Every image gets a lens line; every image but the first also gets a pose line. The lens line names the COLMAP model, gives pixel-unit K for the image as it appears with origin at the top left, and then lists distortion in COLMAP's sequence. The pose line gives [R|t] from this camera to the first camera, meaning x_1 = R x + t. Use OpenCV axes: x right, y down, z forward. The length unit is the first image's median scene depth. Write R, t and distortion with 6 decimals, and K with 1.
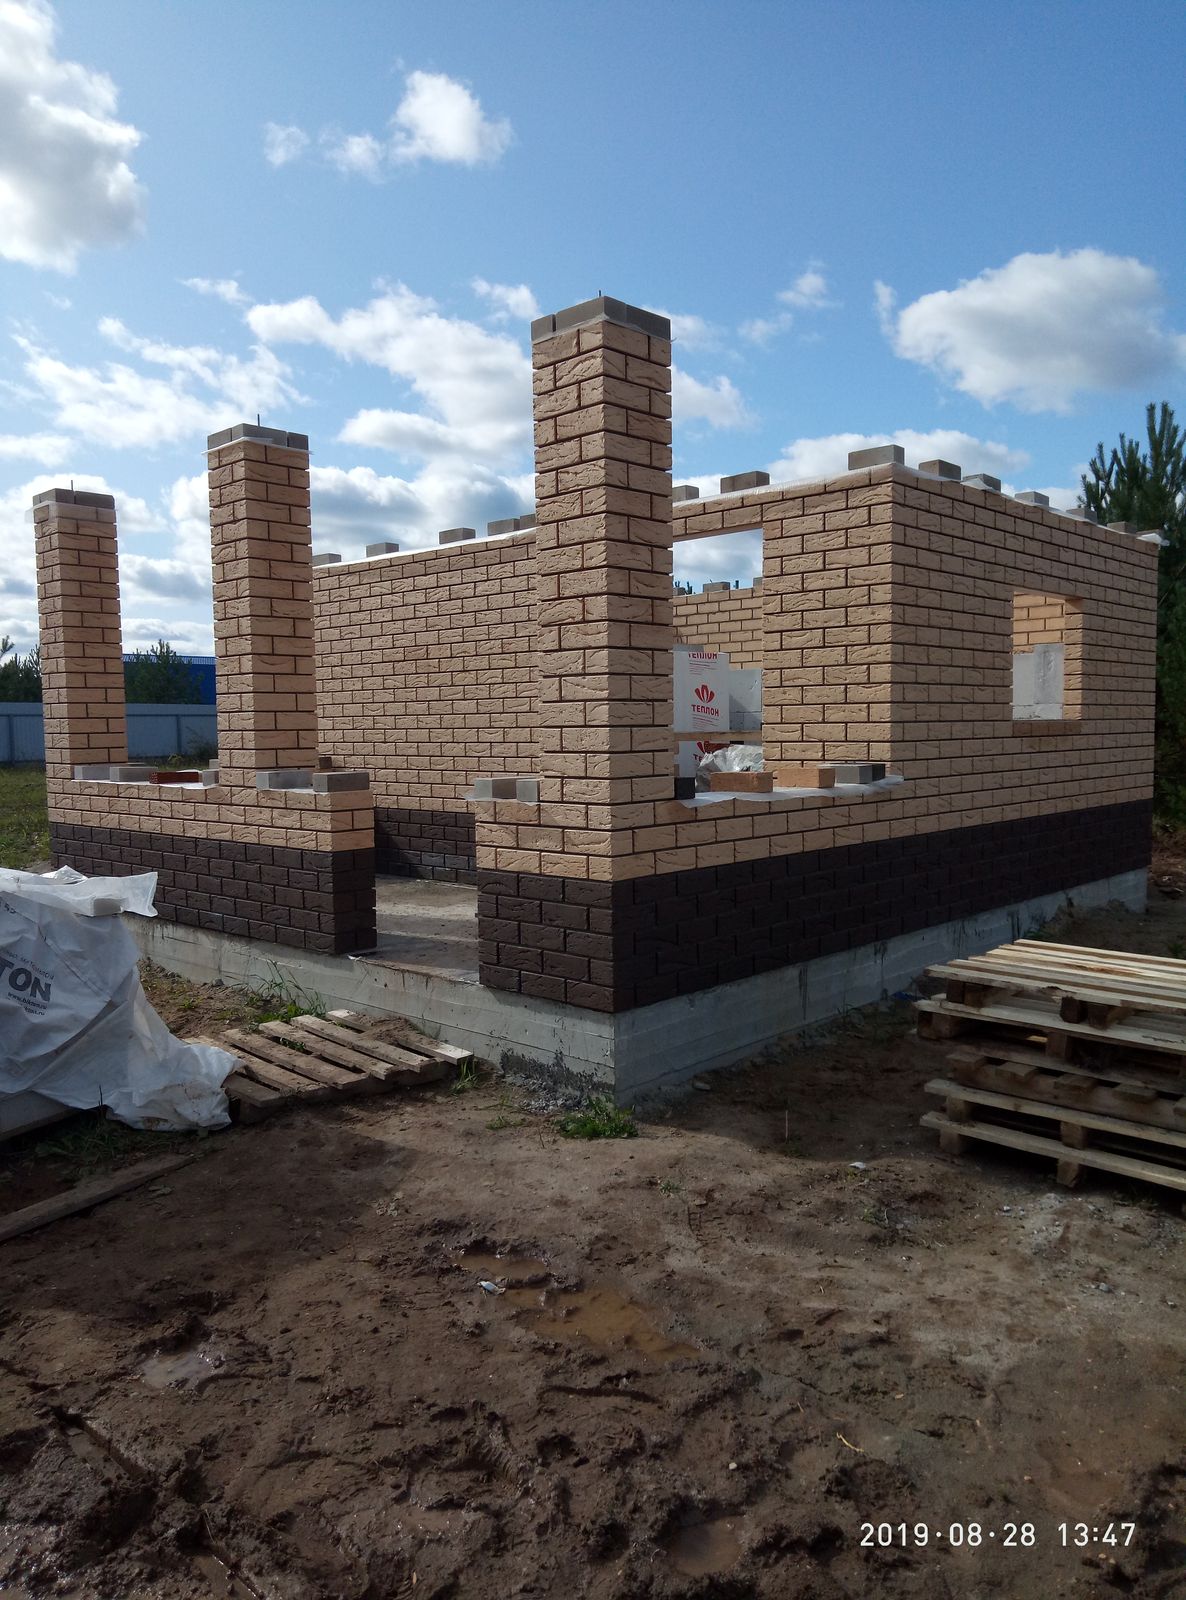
lens RADIAL K [[1169.7, 0, 594.2], [0, 1169.7, 821.1], [0, 0, 1]] dist [0.038821, -0.055490]
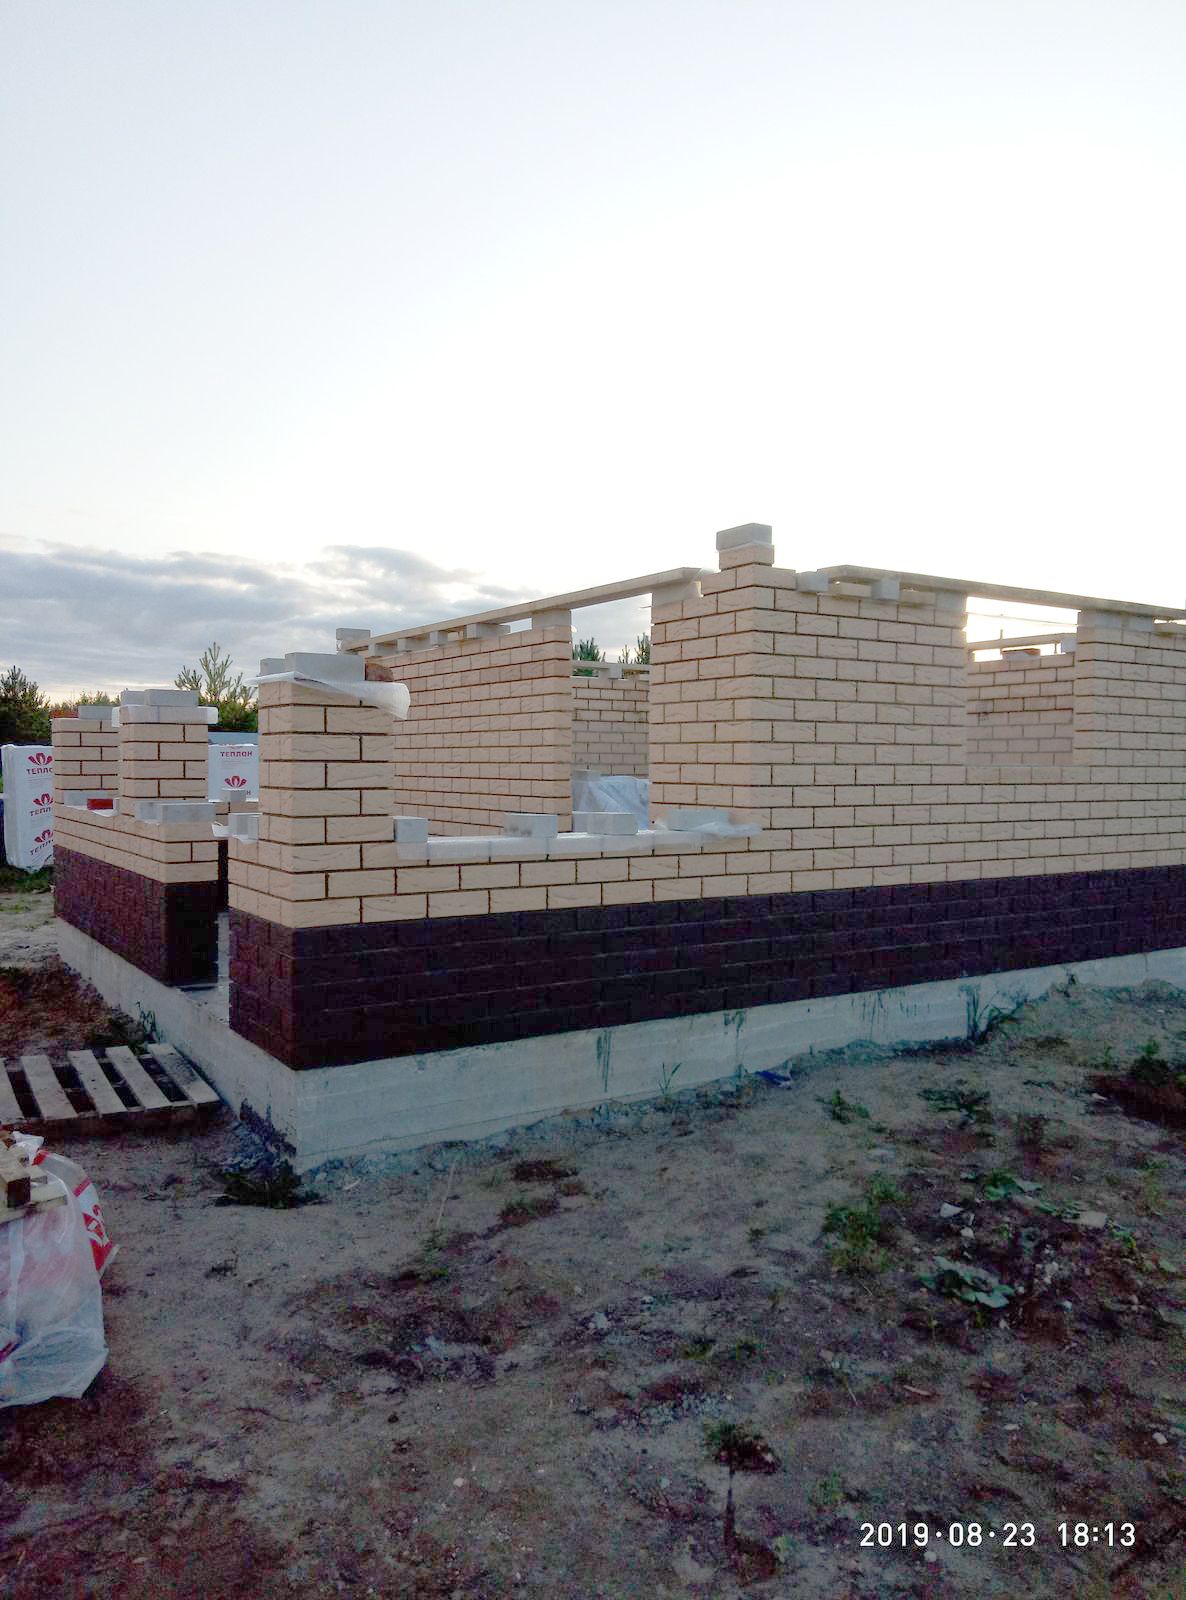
lens RADIAL K [[1169.7, 0, 594.2], [0, 1169.7, 821.1], [0, 0, 1]] dist [0.038821, -0.055490]
pose [[0.970464, 0.030449, -0.239315, 0.363252], [-0.037870, 0.998932, -0.026469, -0.013478], [0.238253, 0.034750, 0.970581, 0.114512]]
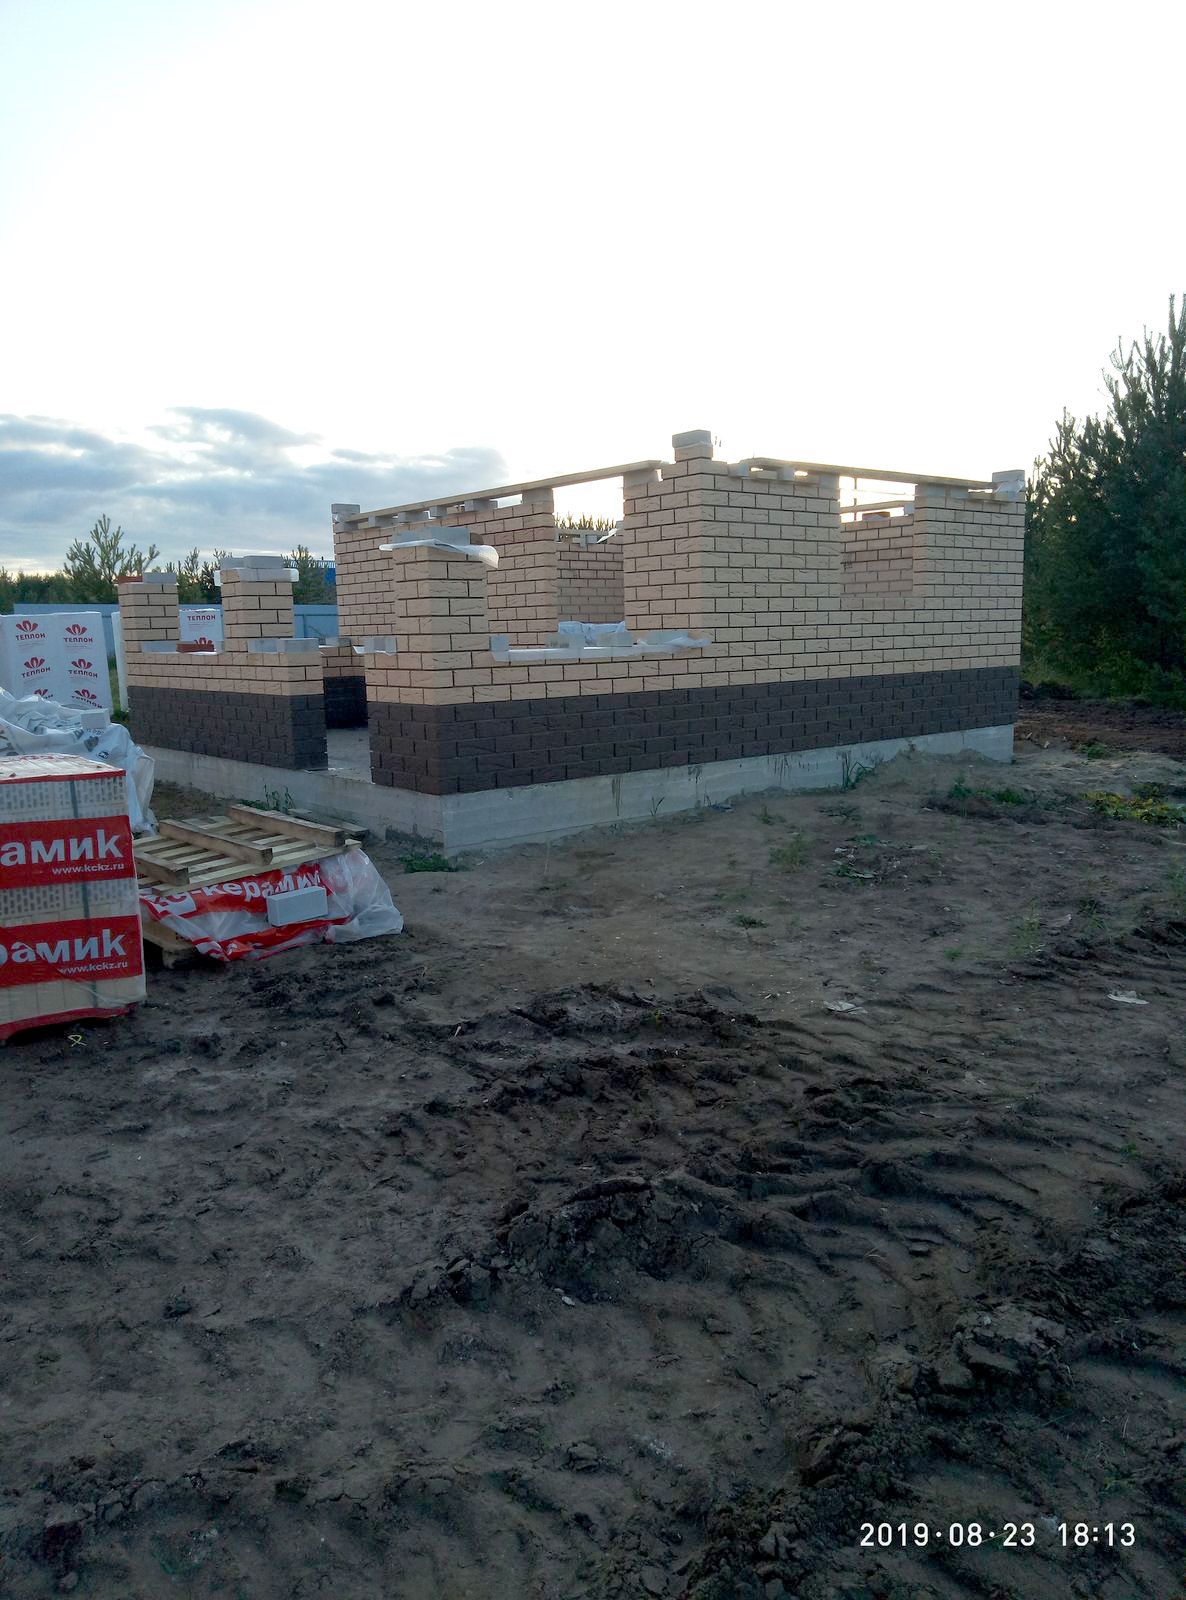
lens RADIAL K [[1169.7, 0, 594.2], [0, 1169.7, 821.1], [0, 0, 1]] dist [0.038821, -0.055490]
pose [[0.992146, 0.010161, -0.124669, 0.309495], [0.000203, 0.996563, 0.082840, 0.058640], [0.125082, -0.082215, 0.988734, -0.347913]]
